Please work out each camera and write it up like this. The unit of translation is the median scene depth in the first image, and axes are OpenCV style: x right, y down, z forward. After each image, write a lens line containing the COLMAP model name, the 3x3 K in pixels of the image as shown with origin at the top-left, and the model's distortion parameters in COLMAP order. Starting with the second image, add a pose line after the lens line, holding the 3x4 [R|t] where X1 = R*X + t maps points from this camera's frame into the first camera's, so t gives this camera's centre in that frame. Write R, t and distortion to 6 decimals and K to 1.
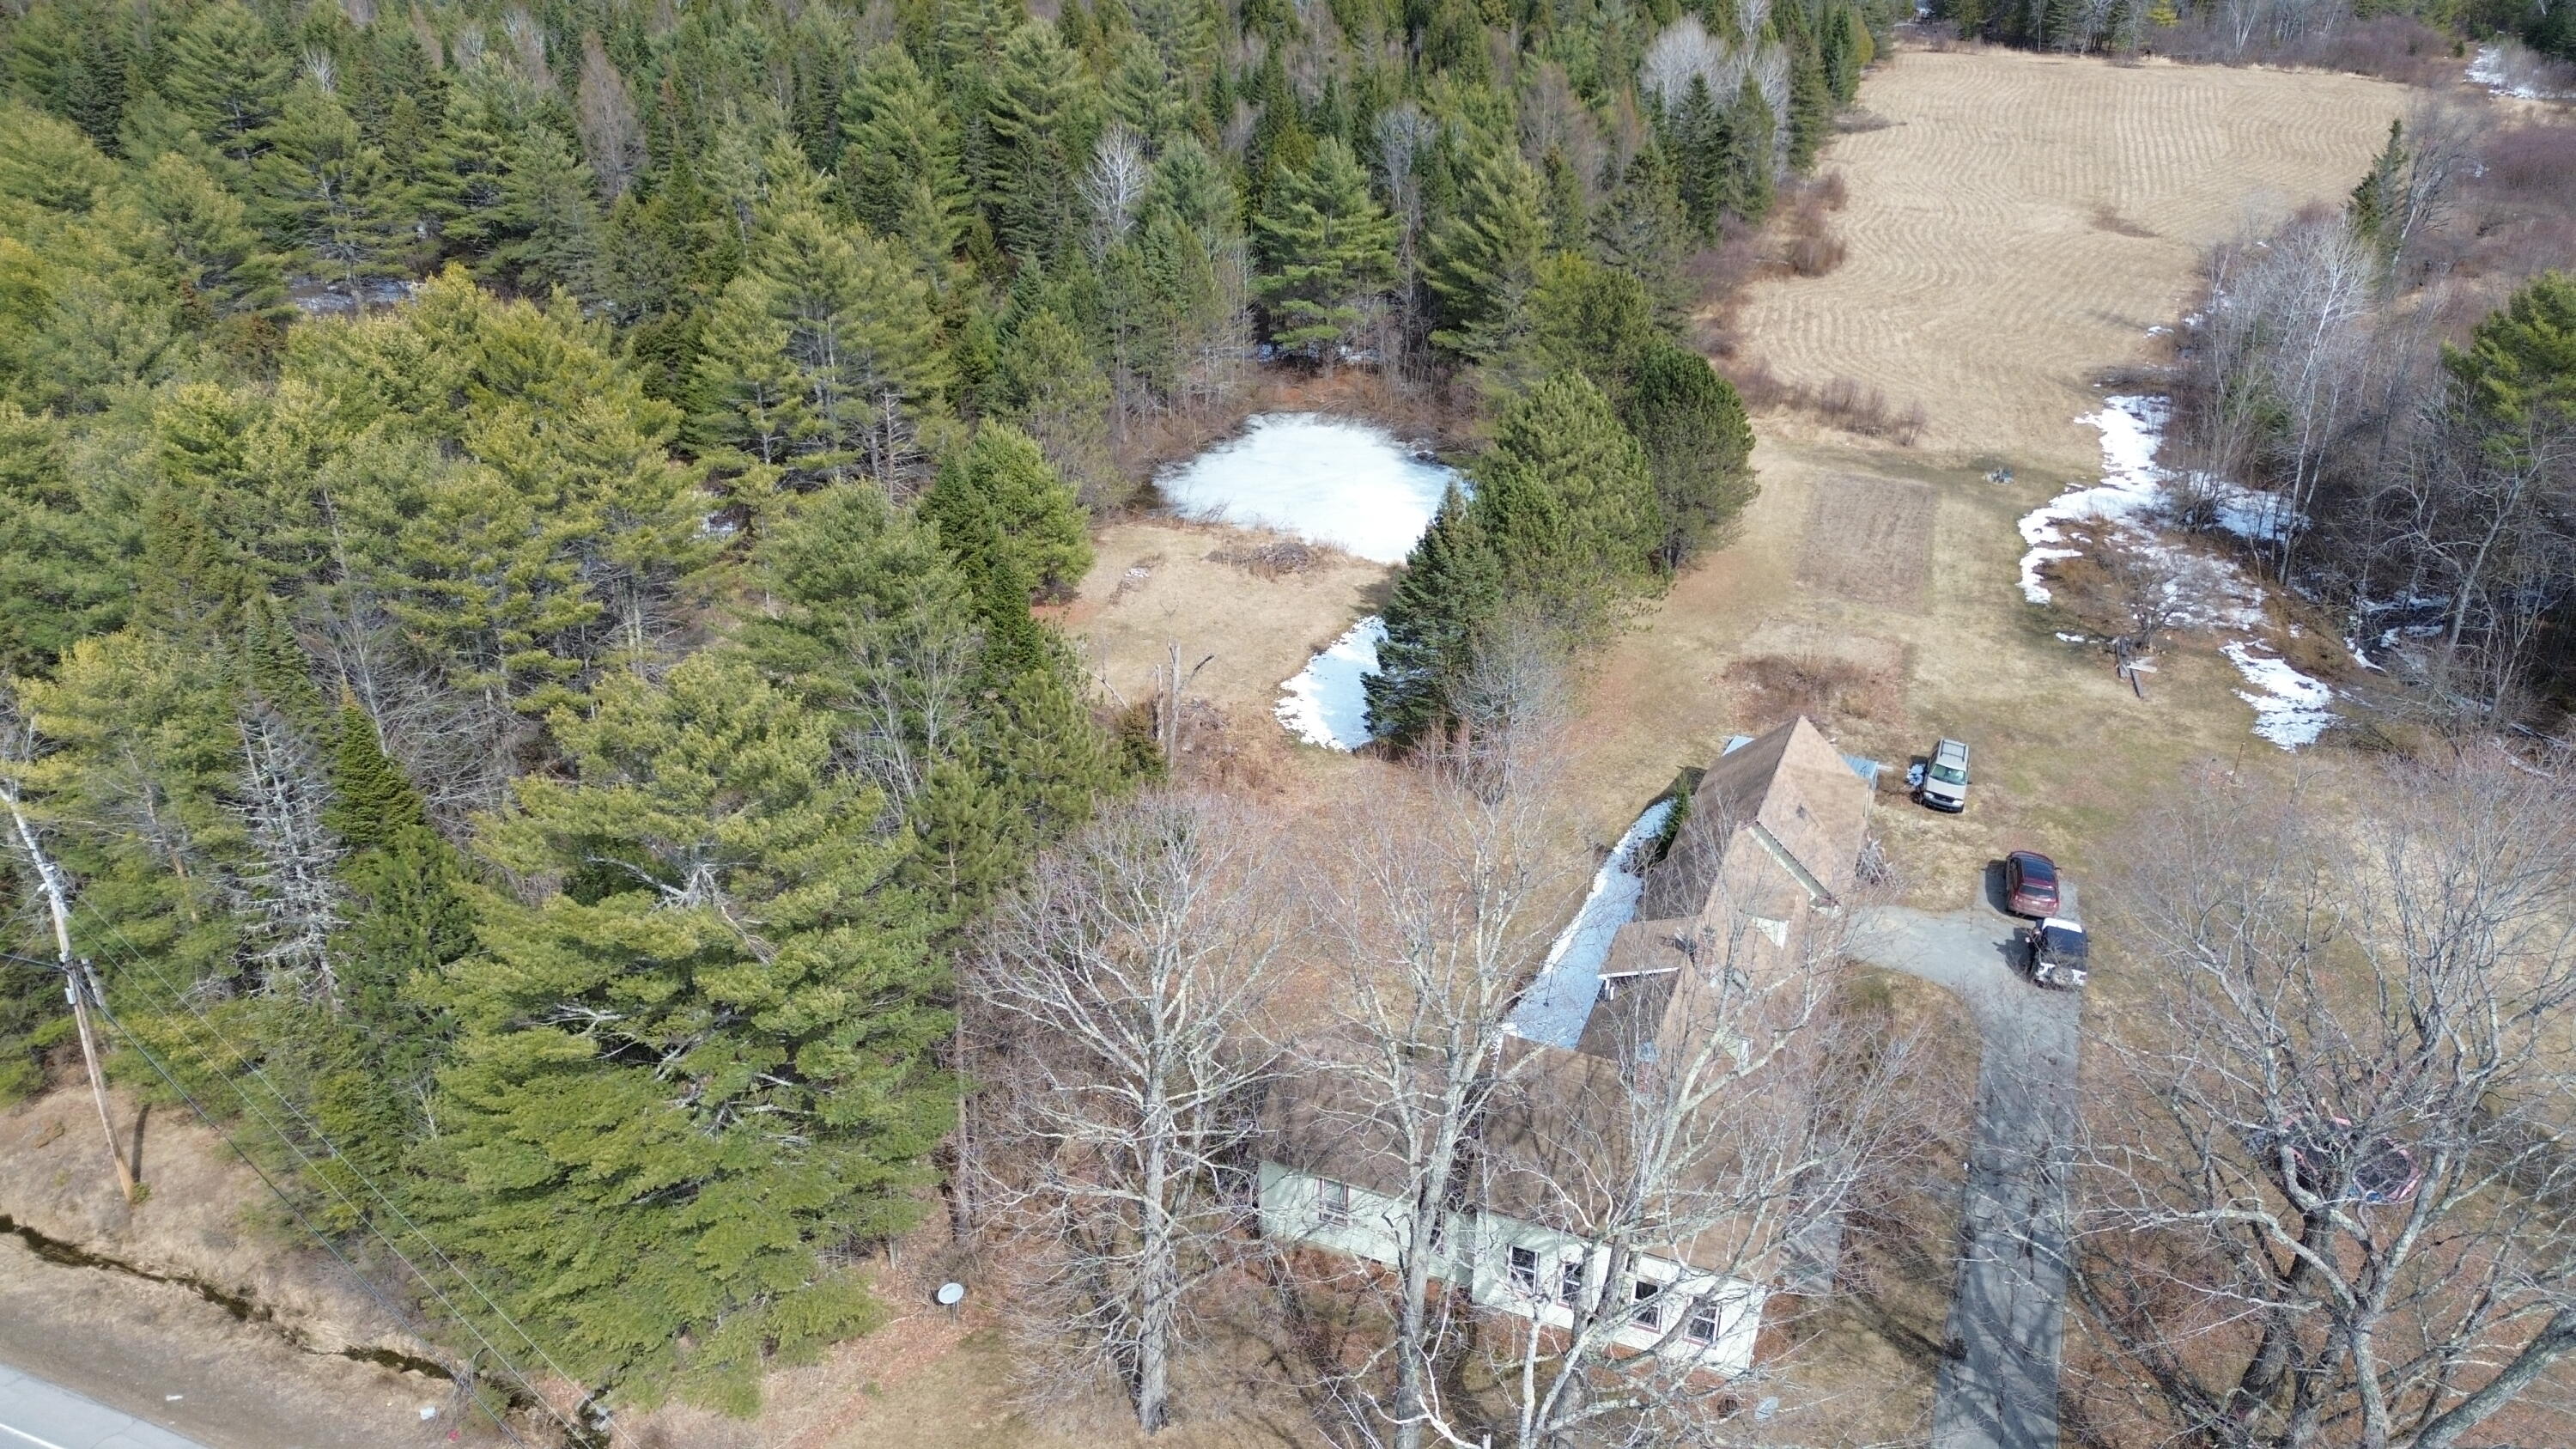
lens RADIAL K [[1708.6, 0, 1288.0], [0, 1708.6, 724.5], [0, 0, 1]] dist [0.019109, -0.004949]
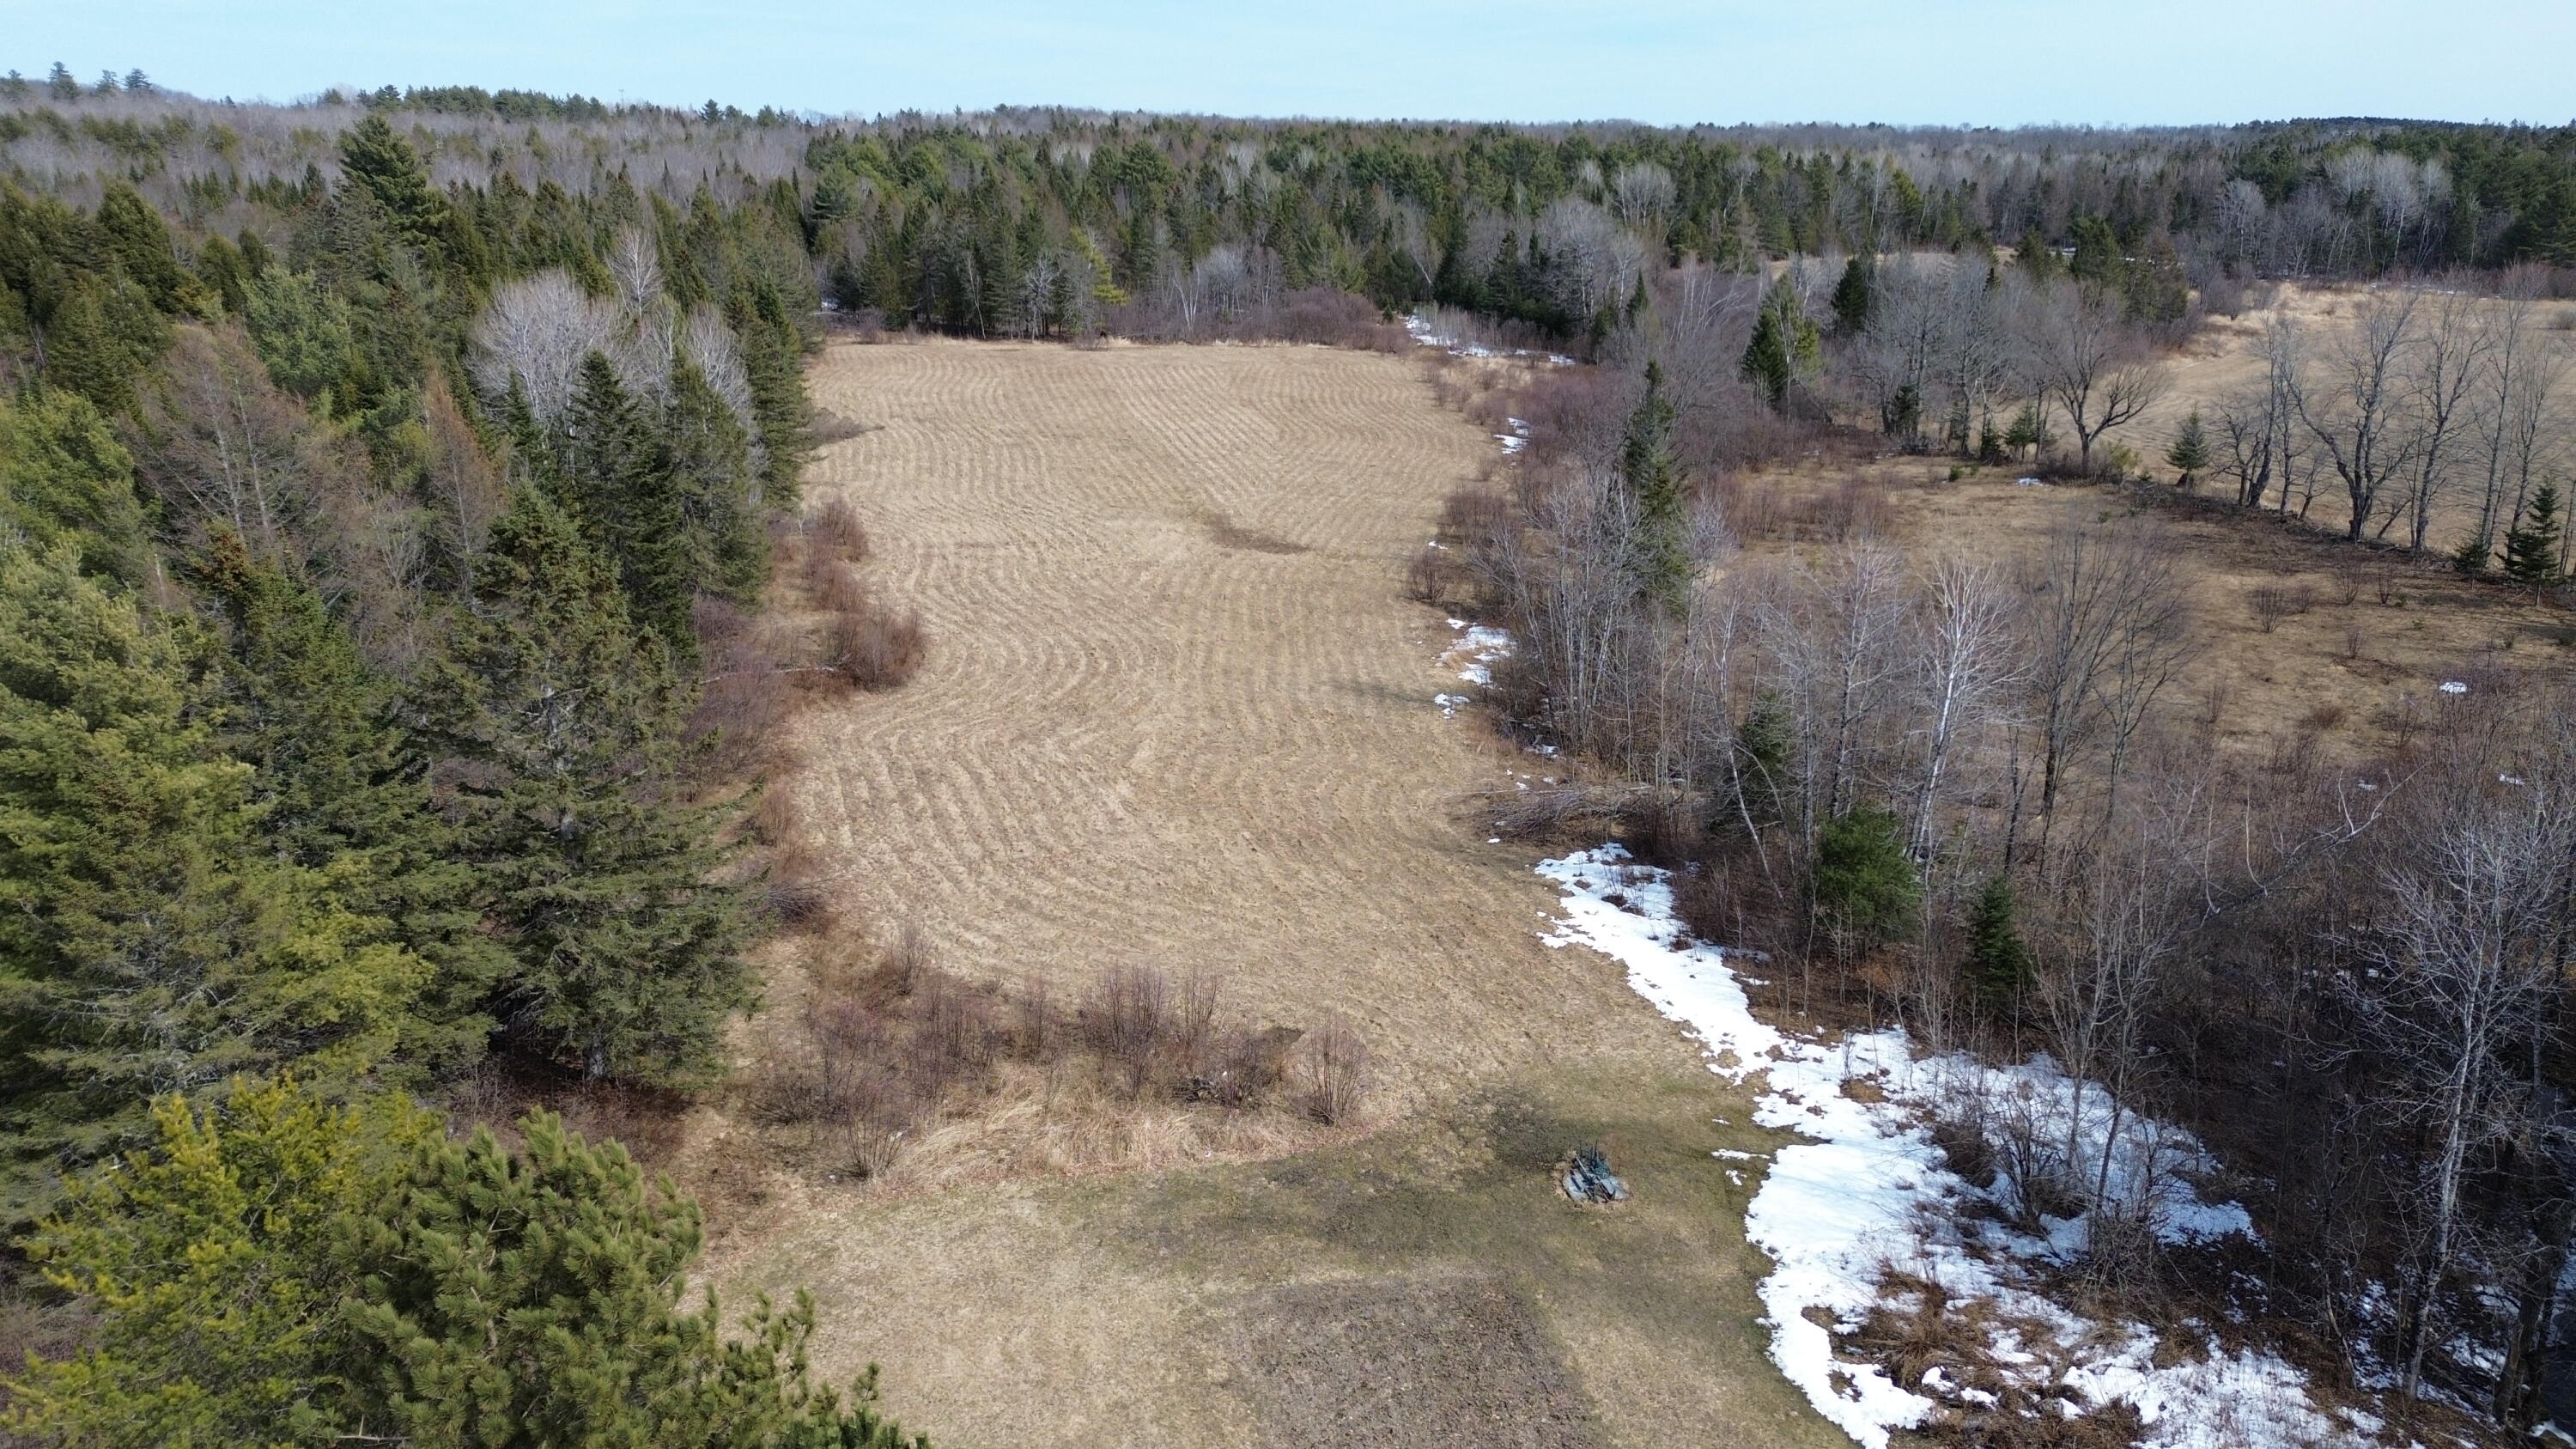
lens RADIAL K [[1708.6, 0, 1288.0], [0, 1708.6, 724.5], [0, 0, 1]] dist [0.019109, -0.004949]
pose [[0.811430, -0.167314, 0.559989, 0.093312], [0.260722, 0.961152, -0.090615, -0.156493], [-0.523073, 0.219529, 0.823530, 0.449351]]
